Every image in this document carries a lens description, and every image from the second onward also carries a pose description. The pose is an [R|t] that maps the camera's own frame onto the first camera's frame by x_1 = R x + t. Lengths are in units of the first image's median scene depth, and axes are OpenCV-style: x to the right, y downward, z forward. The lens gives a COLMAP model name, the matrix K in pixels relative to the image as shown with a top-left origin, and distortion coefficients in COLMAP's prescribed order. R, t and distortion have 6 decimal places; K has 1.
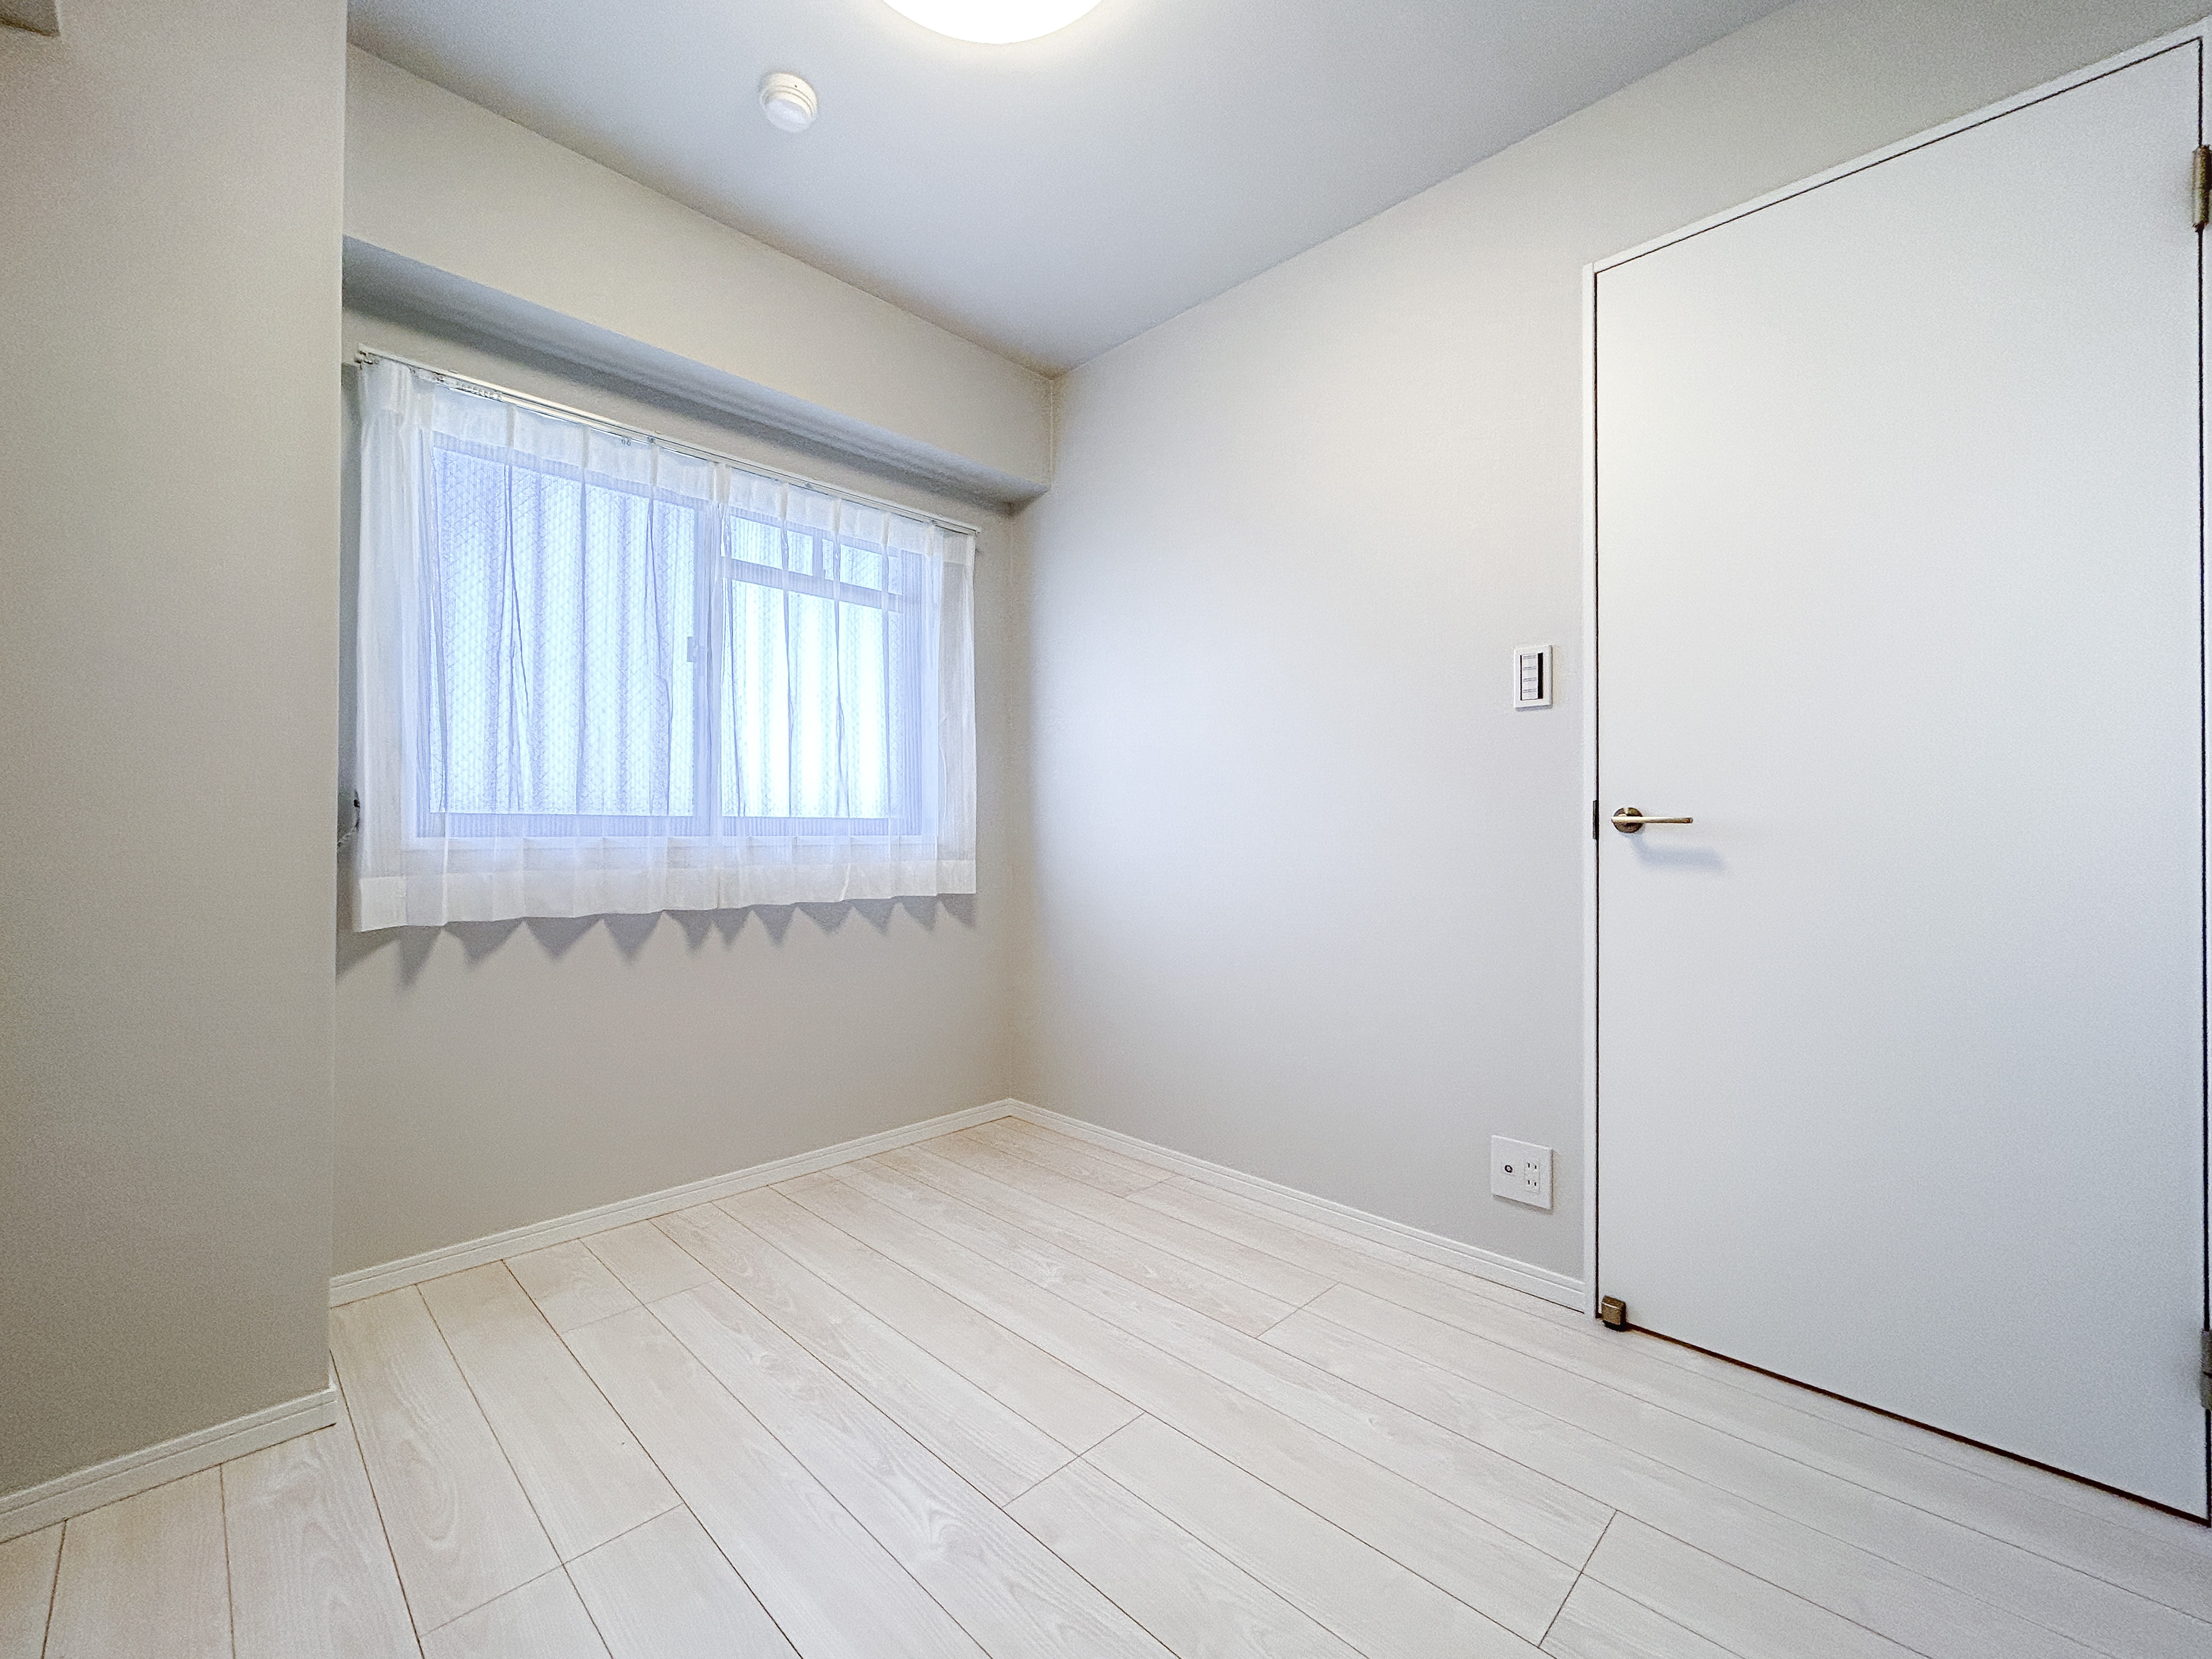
lens RADIAL K [[903.4, 0, 1111.5], [0, 903.4, 832.7], [0, 0, 1]] dist [-0.004802, 0.000081]
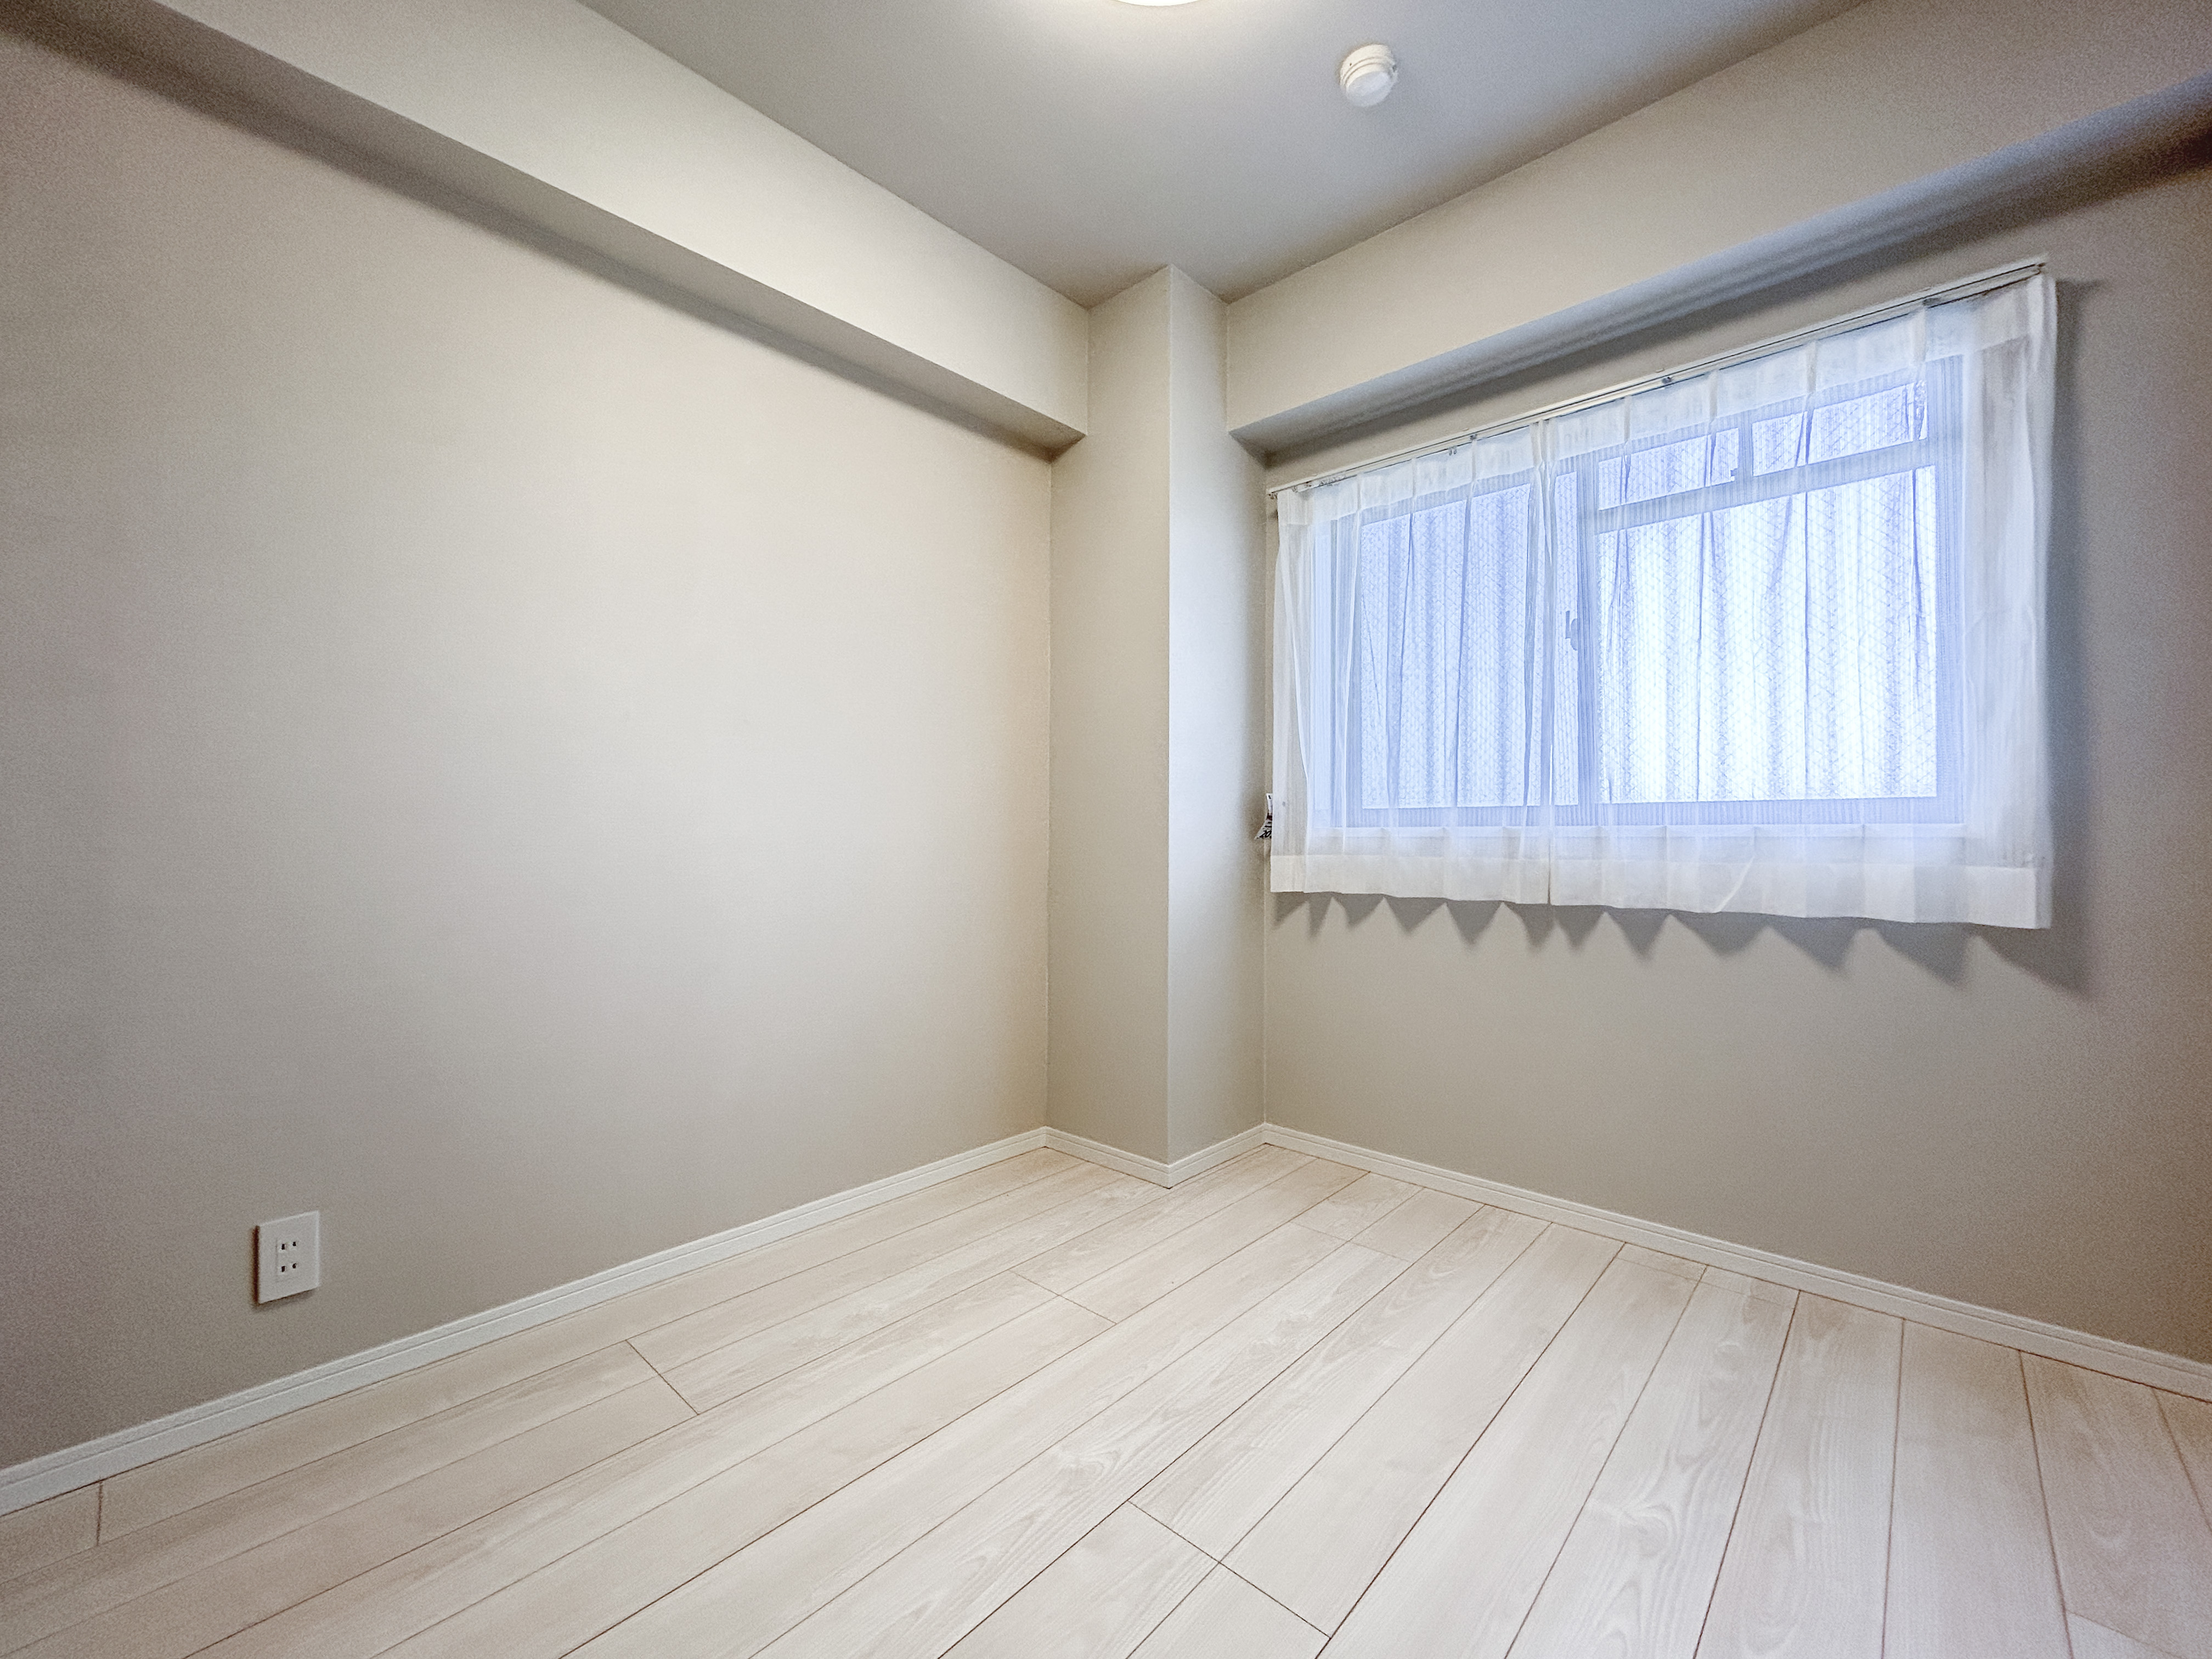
lens RADIAL K [[917.8, 0, 1106.0], [0, 917.8, 829.5], [0, 0, 1]] dist [-0.000682, -0.000071]
pose [[0.023135, 0.005048, -0.999720, 0.500290], [0.007001, 0.999962, 0.005211, -0.000550], [0.999708, -0.007120, 0.023099, 0.537476]]
